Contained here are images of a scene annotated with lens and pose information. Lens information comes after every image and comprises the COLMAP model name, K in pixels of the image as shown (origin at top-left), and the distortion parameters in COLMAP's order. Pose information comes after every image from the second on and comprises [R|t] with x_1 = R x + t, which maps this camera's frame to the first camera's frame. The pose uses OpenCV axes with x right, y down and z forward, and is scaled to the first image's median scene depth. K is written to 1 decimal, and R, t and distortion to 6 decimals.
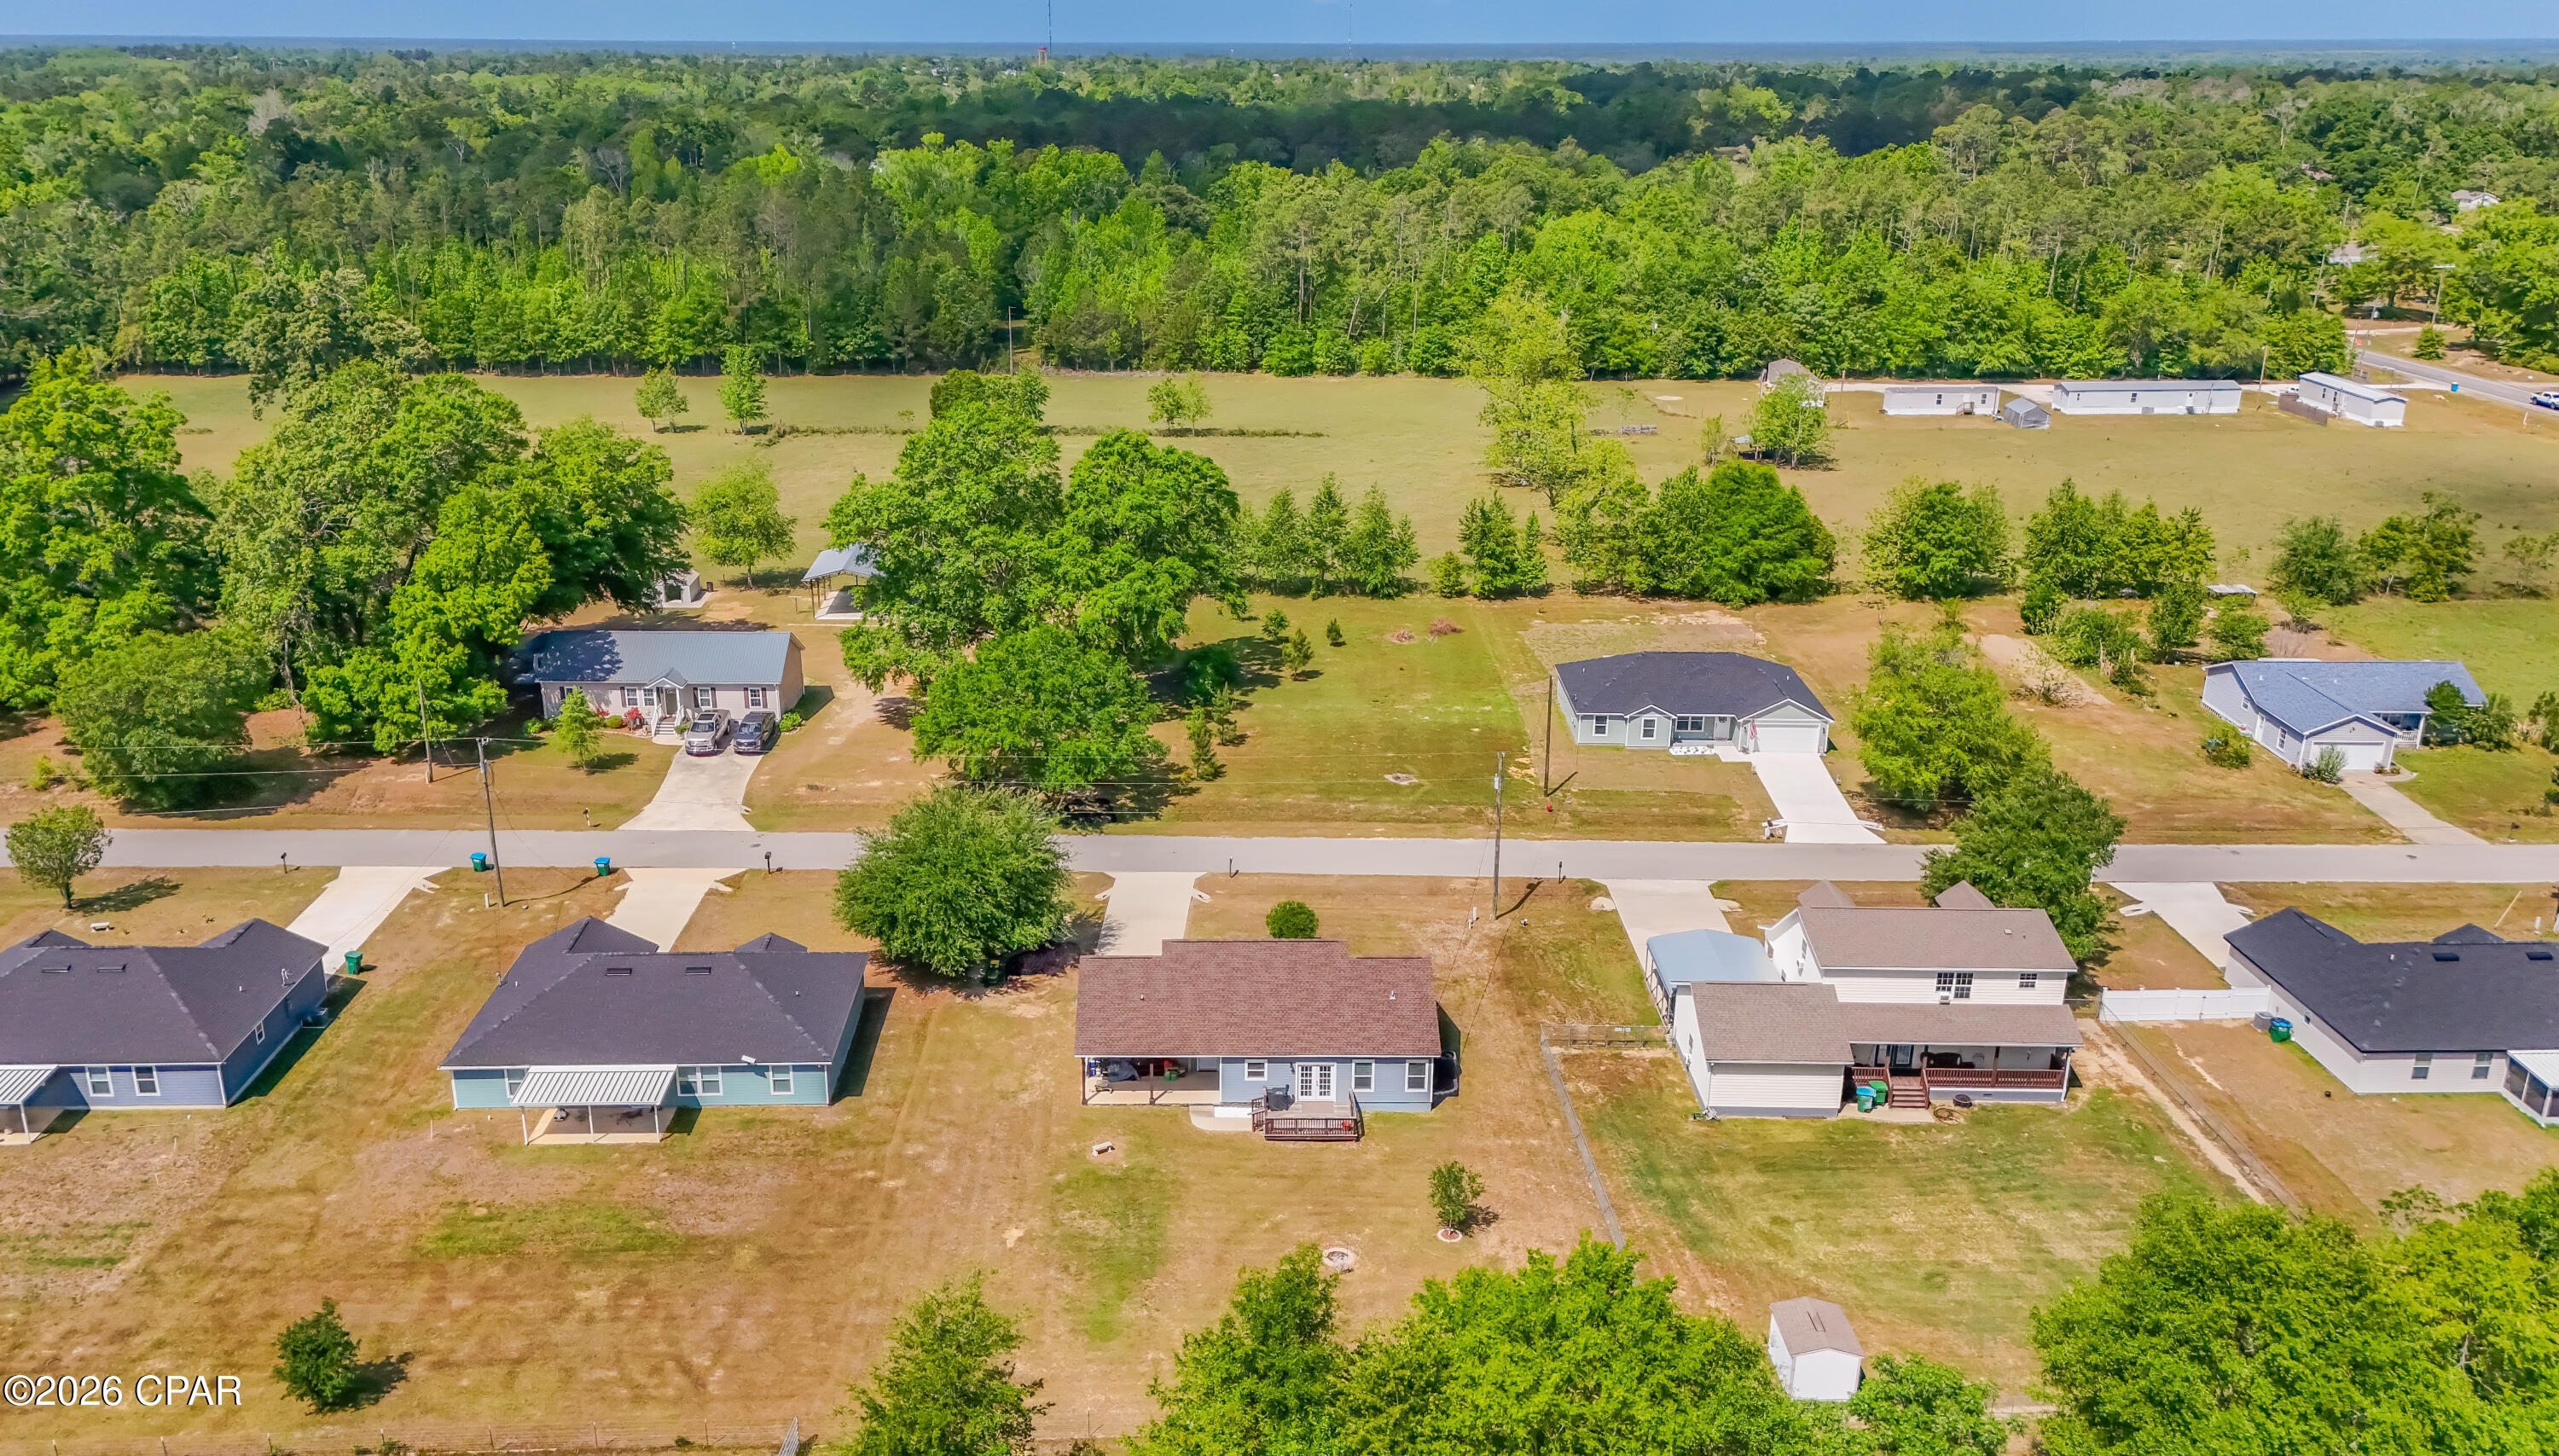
lens RADIAL K [[1979.8, 0, 1236.3], [0, 1979.8, 725.8], [0, 0, 1]] dist [0.085760, -0.104198]
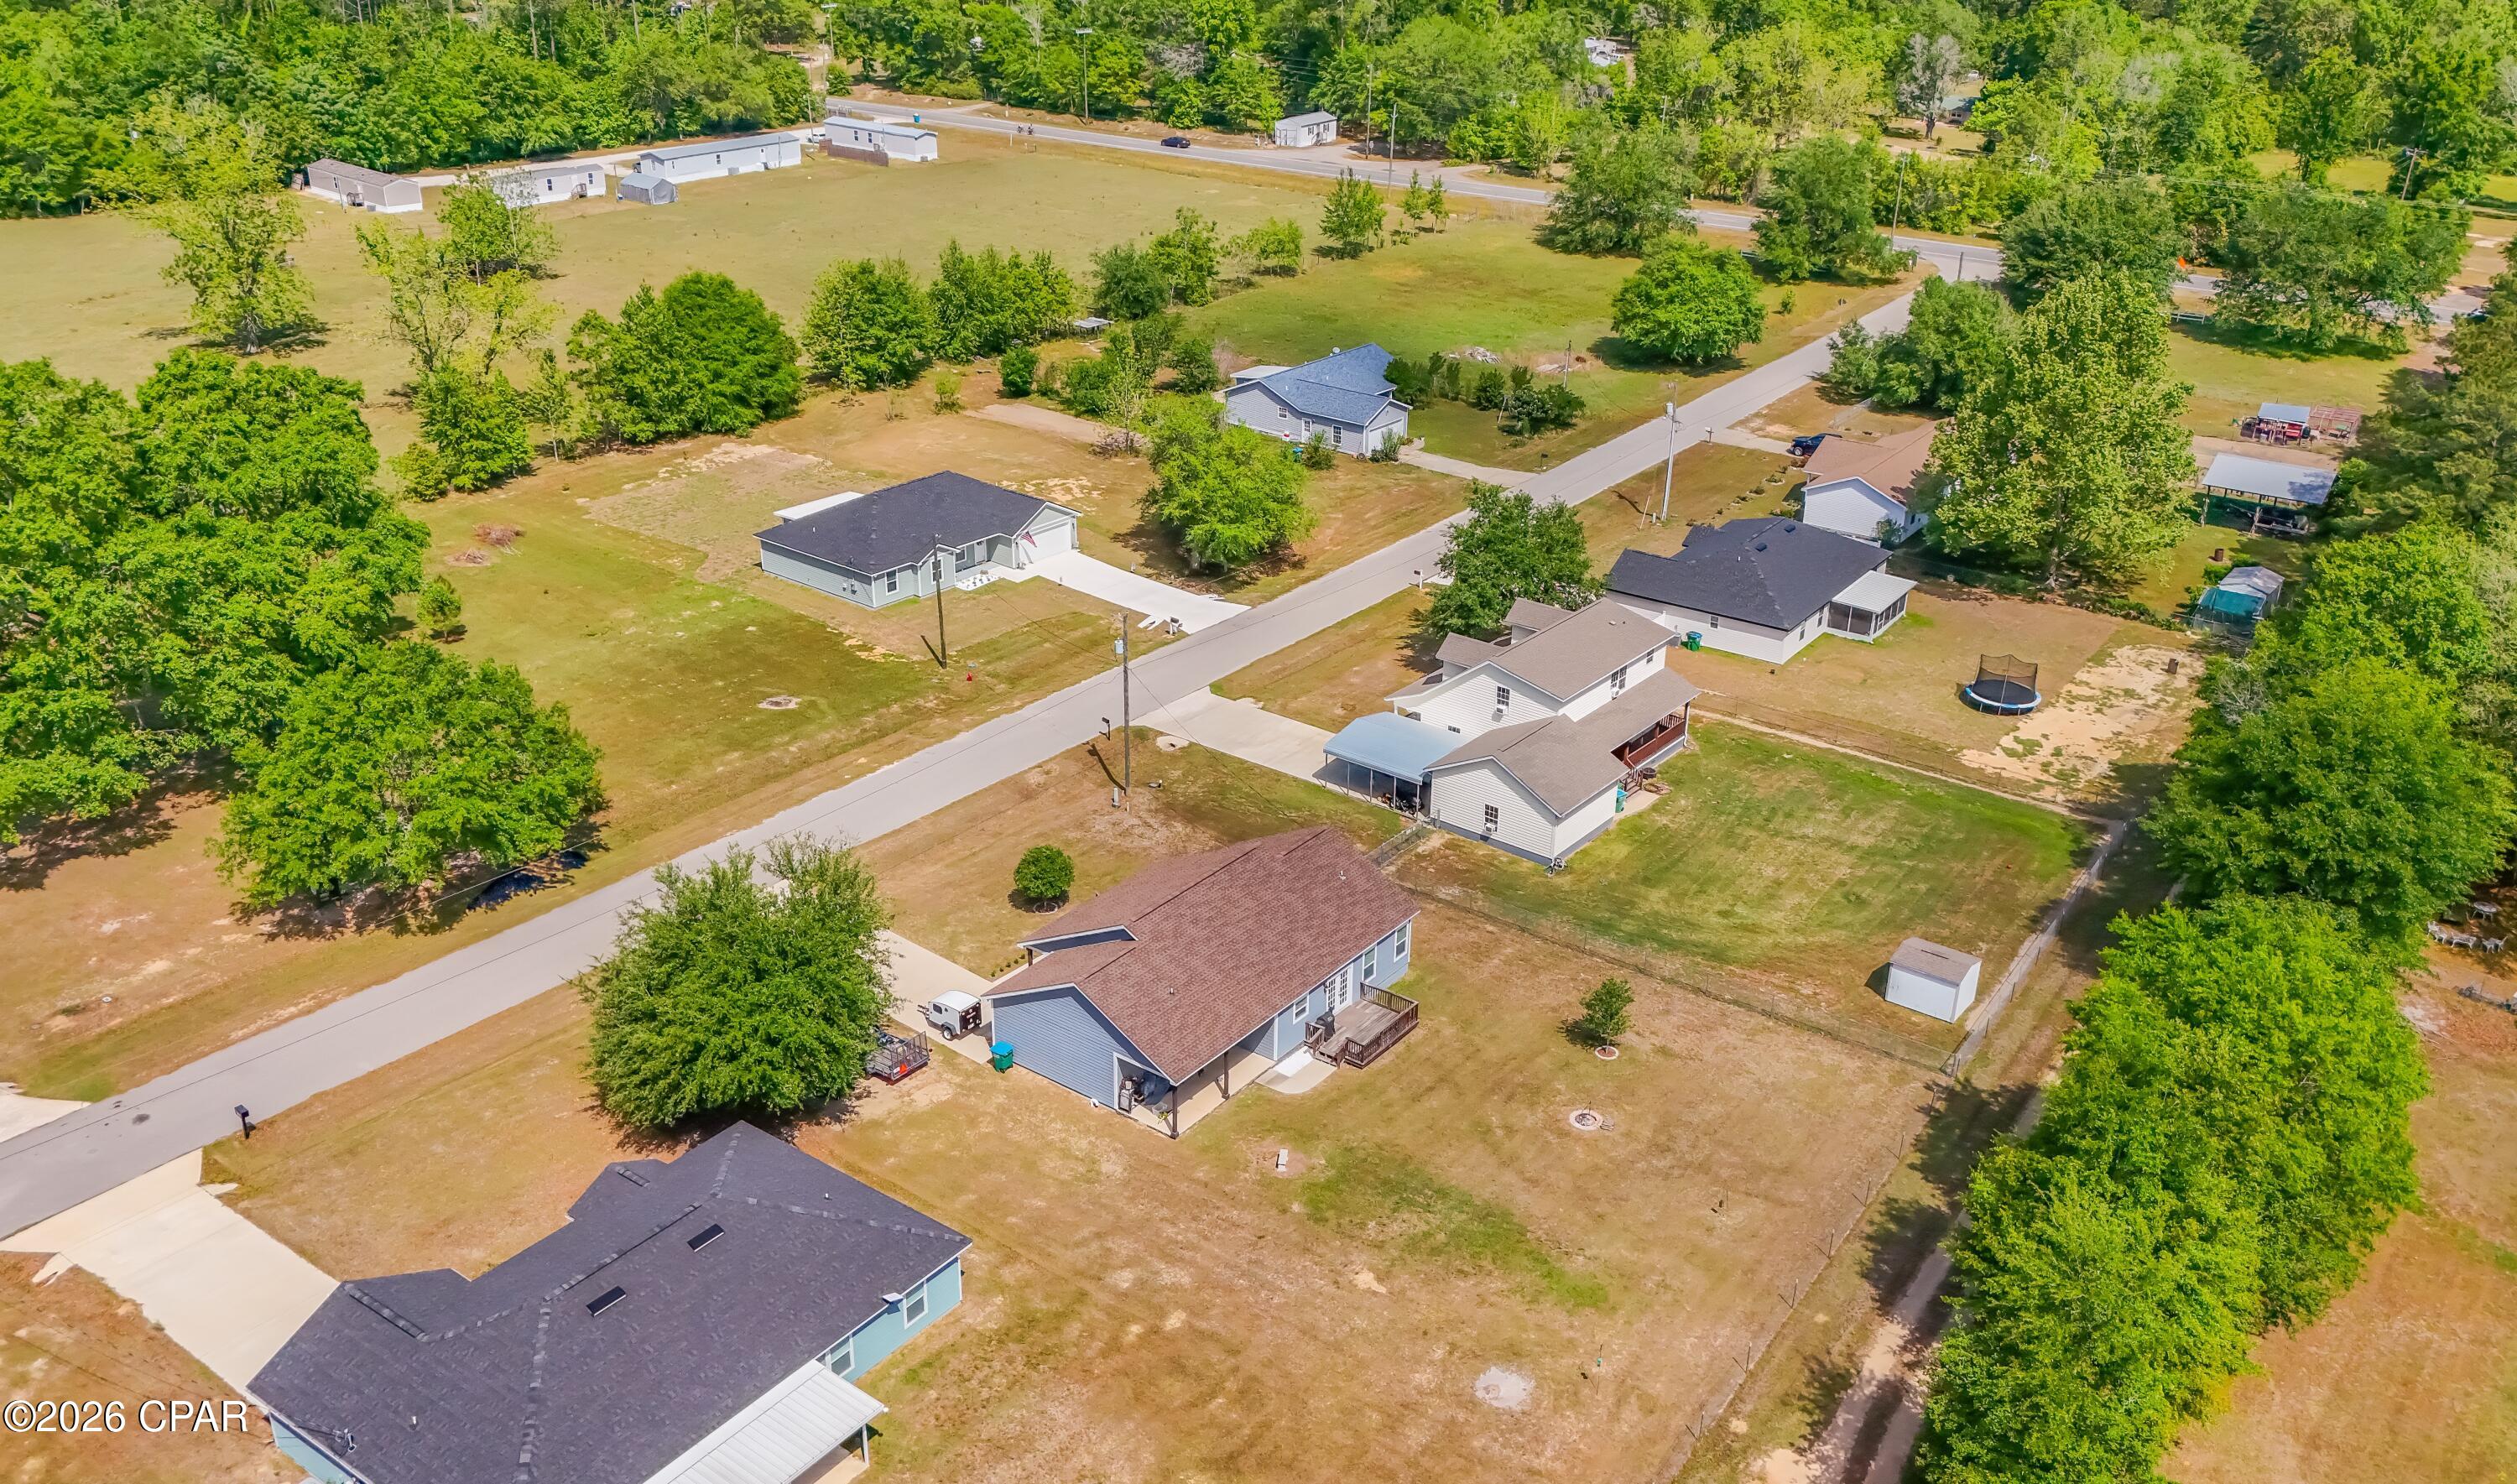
lens RADIAL K [[2085.4, 0, 1357.9], [0, 2085.4, 741.6], [0, 0, 1]] dist [-0.000482, -0.010219]
pose [[0.570338, -0.323977, 0.754820, -0.376193], [0.238445, 0.944663, 0.225292, -0.082615], [-0.786040, 0.051490, 0.616028, 0.241964]]
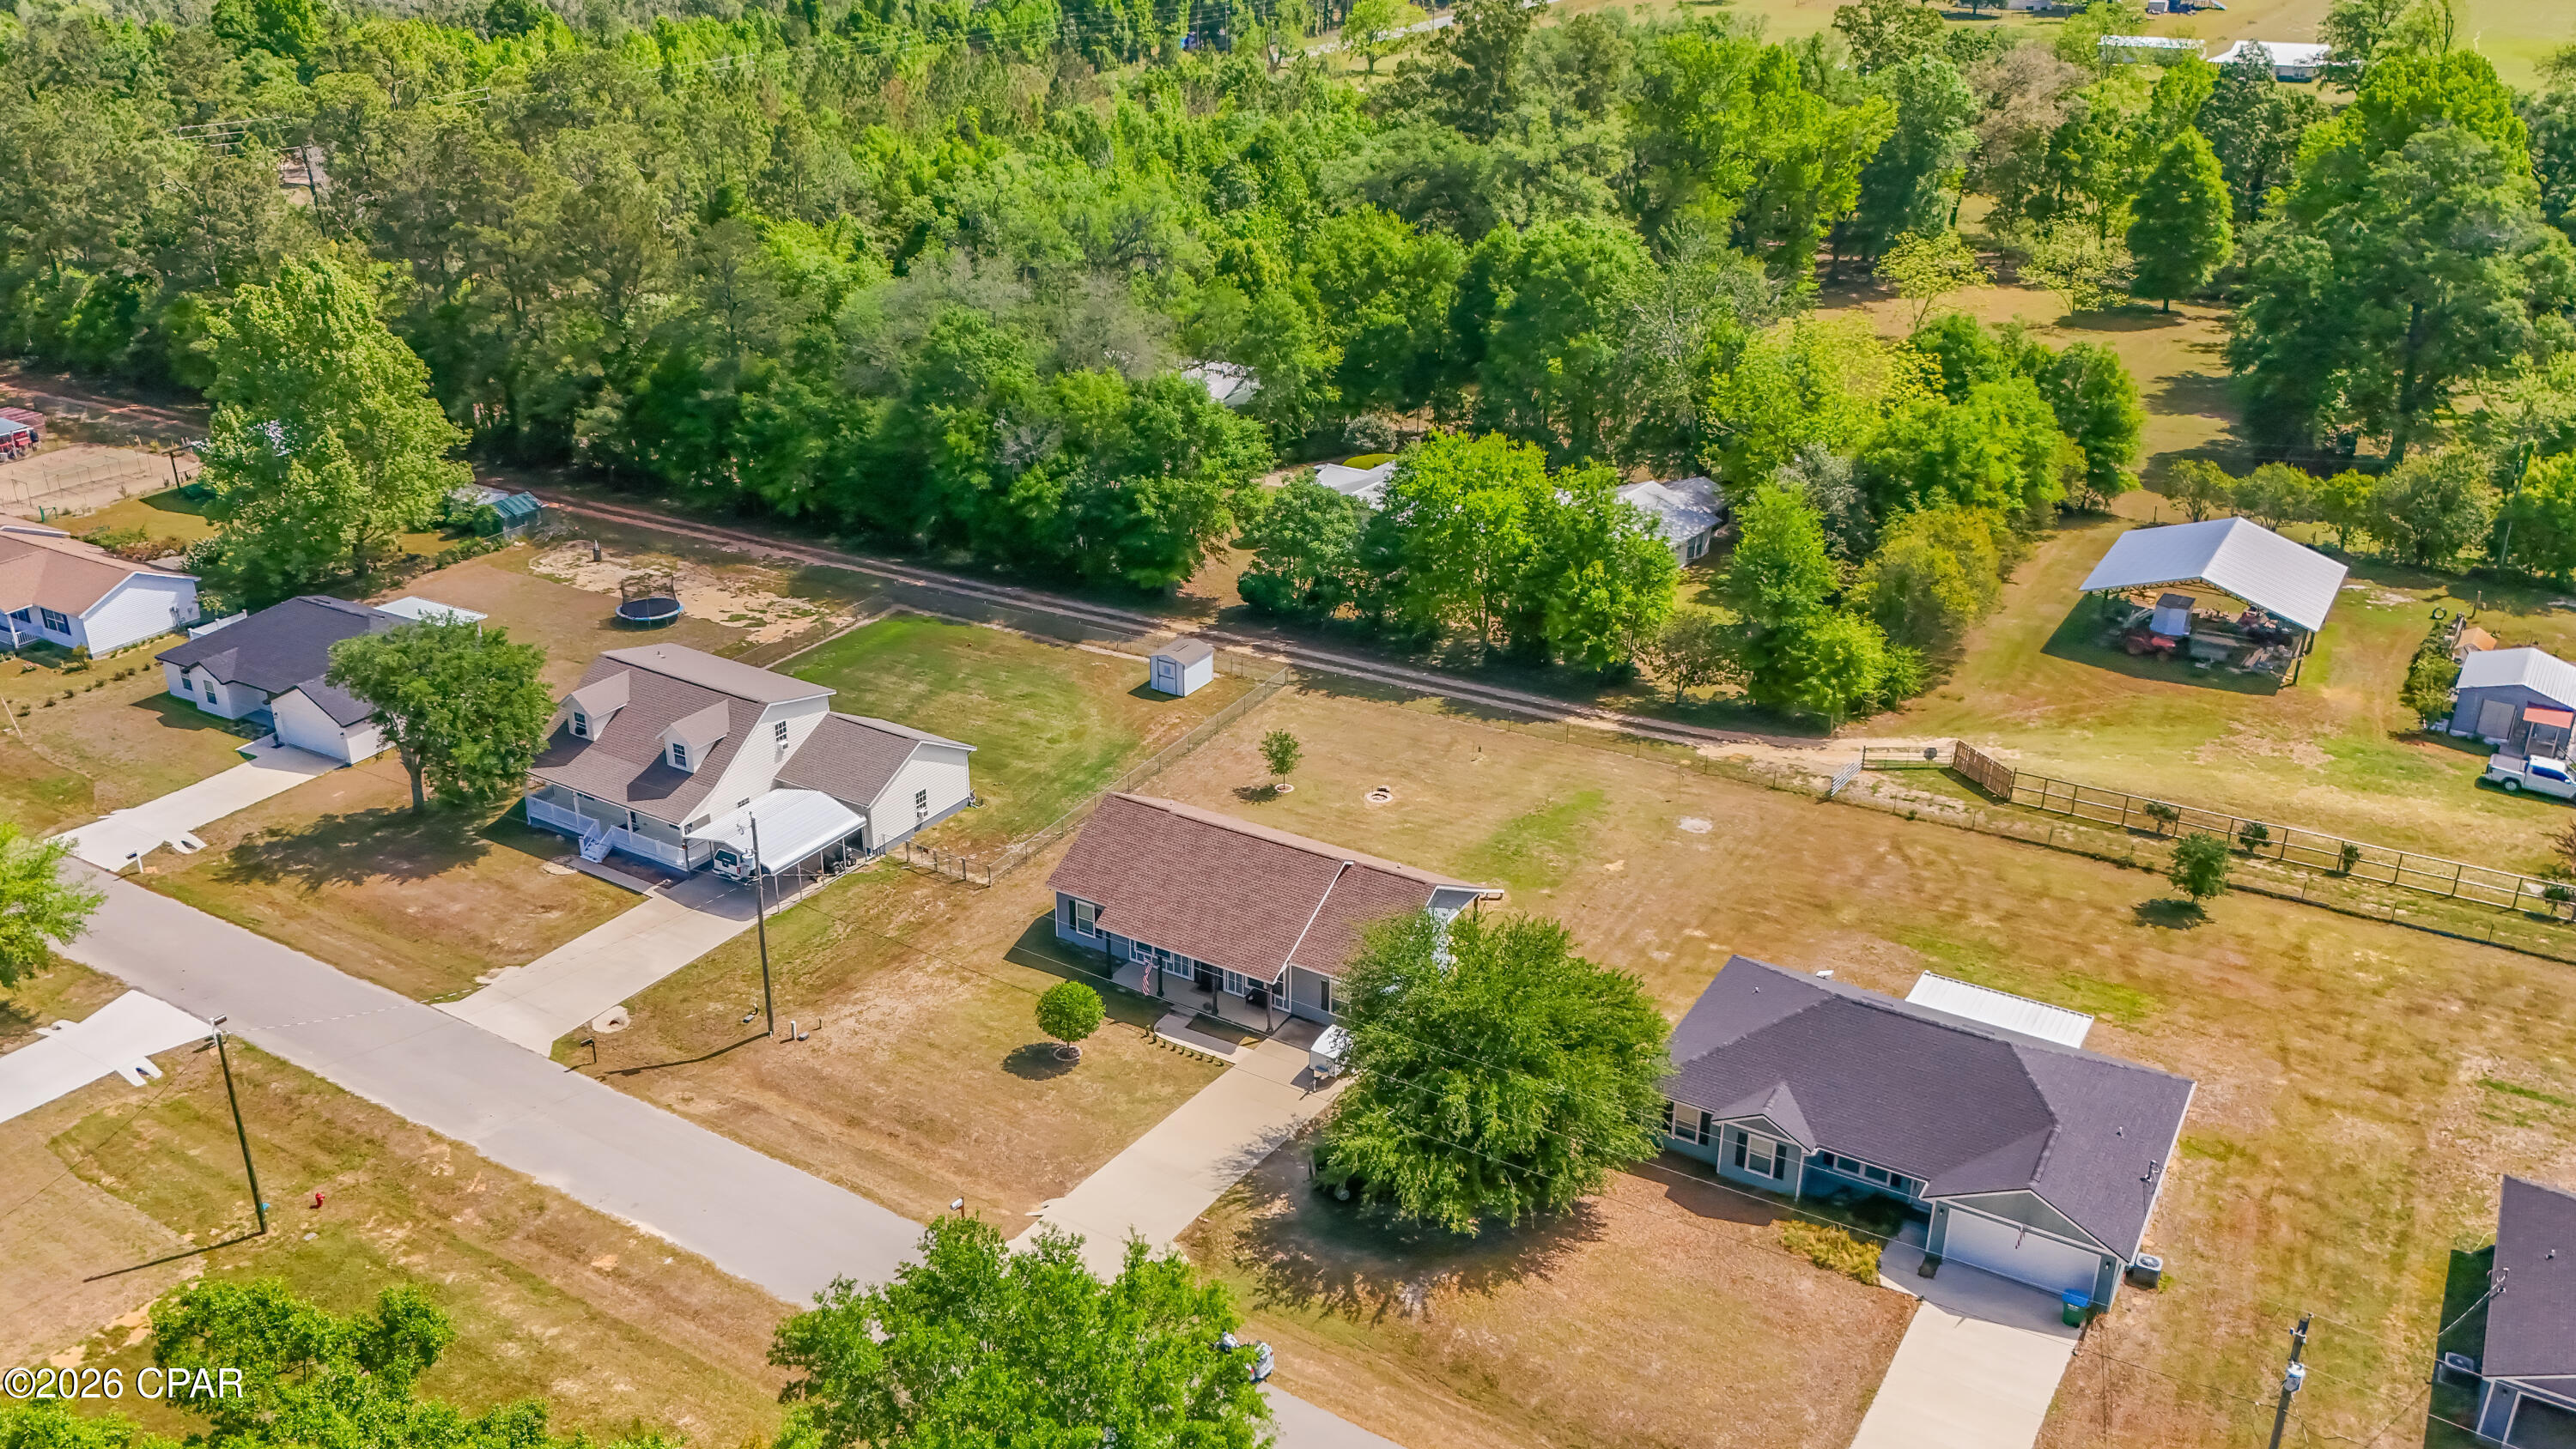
lens RADIAL K [[1951.8, 0, 1288.0], [0, 1951.8, 724.5], [0, 0, 1]] dist [0.002876, -0.000832]
pose [[-0.860019, -0.213450, 0.463472, -0.246945], [0.158929, 0.751069, 0.640810, -0.302608], [-0.484880, 0.624768, -0.612010, 0.928611]]
